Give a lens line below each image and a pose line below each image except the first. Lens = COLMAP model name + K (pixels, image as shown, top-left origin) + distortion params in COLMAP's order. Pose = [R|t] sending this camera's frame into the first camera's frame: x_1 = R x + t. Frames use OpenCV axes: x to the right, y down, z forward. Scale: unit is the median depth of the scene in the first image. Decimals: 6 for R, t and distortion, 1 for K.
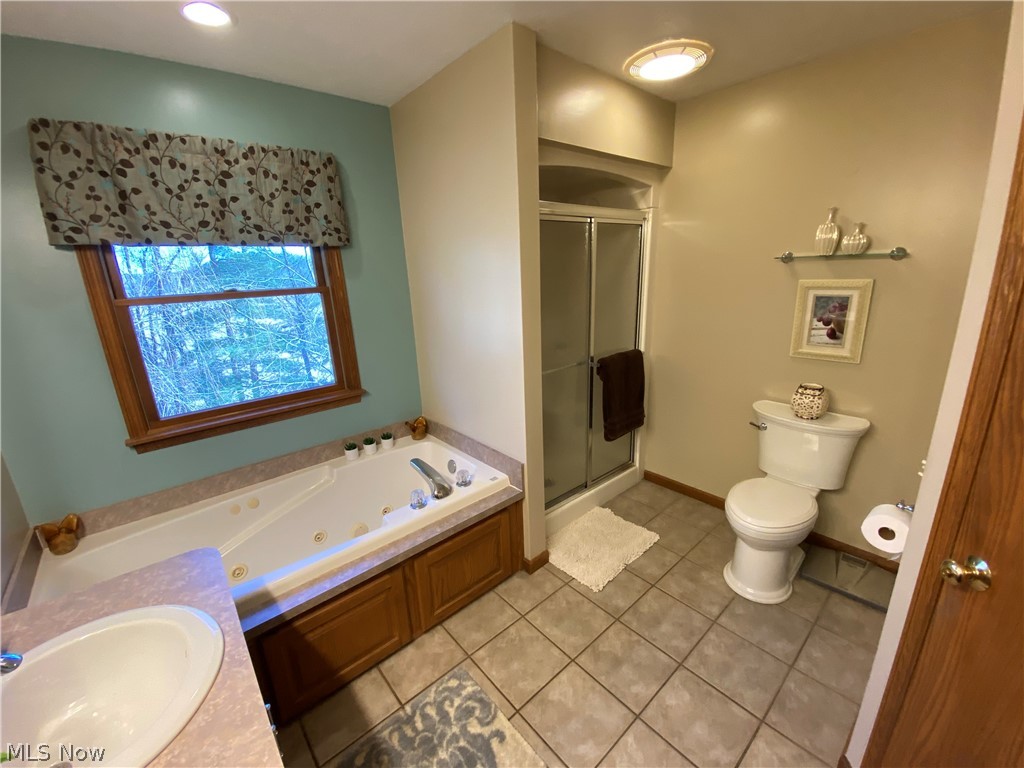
lens RADIAL K [[411.3, 0, 512.0], [0, 411.3, 384.0], [0, 0, 1]] dist [0.031186, -0.027030]
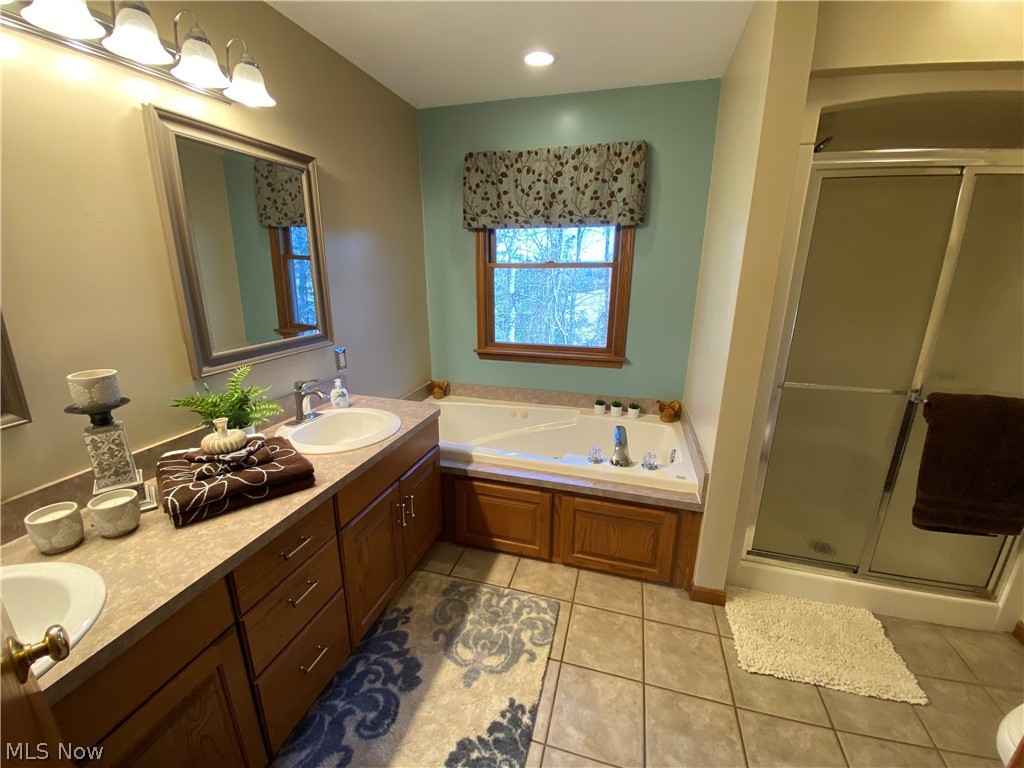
lens RADIAL K [[411.3, 0, 512.0], [0, 411.3, 384.0], [0, 0, 1]] dist [0.031186, -0.027030]
pose [[0.545068, 0.267191, -0.794676, 0.485286], [-0.248975, 0.956684, 0.150890, -0.013369], [0.800570, 0.115609, 0.587982, 0.159078]]
